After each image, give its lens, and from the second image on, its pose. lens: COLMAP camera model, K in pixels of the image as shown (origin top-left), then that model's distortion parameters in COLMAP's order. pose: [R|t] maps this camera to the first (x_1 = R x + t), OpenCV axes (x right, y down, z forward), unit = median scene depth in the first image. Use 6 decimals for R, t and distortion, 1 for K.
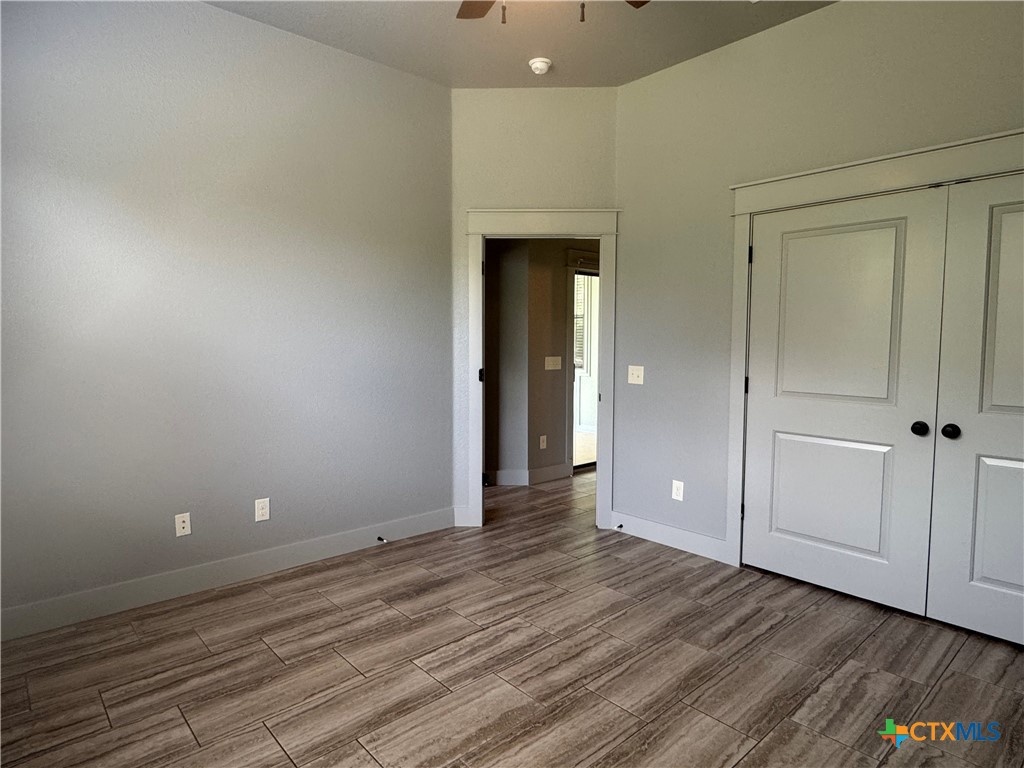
lens RADIAL K [[595.5, 0, 512.0], [0, 595.5, 384.0], [0, 0, 1]] dist [-0.001156, -0.000366]
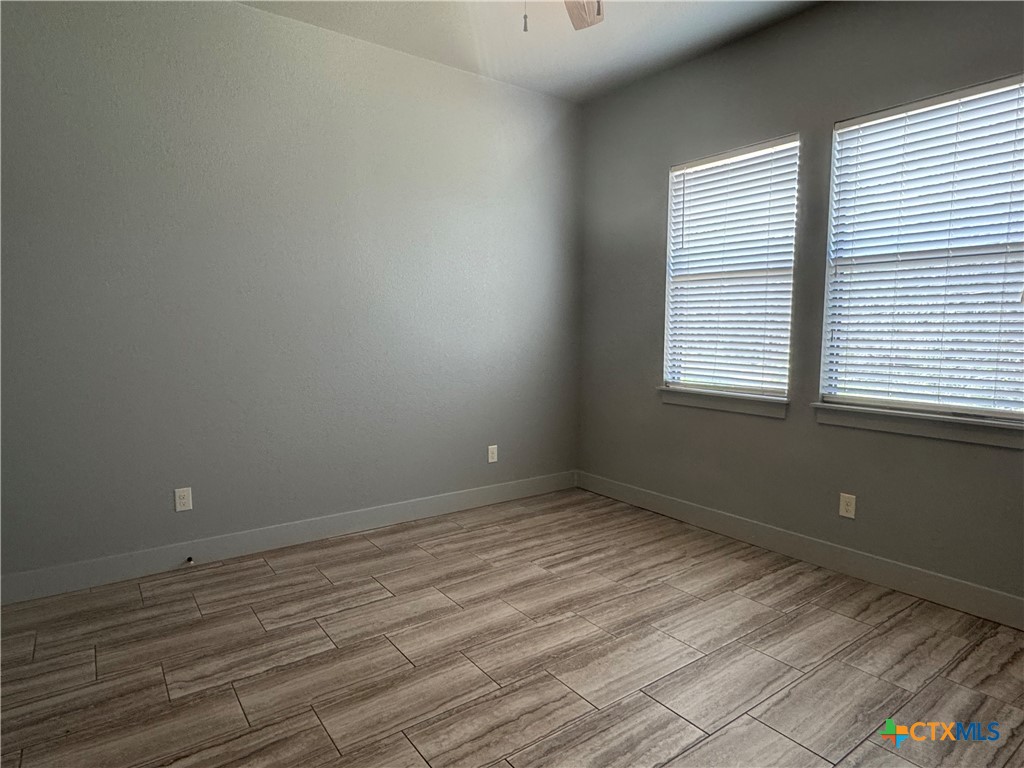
lens RADIAL K [[595.5, 0, 512.0], [0, 595.5, 384.0], [0, 0, 1]] dist [-0.001156, -0.000366]
pose [[-0.994262, -0.019084, 0.105260, 0.012641], [-0.000877, 0.985380, 0.170370, -0.130062], [-0.106972, 0.169300, -0.979742, 1.836974]]
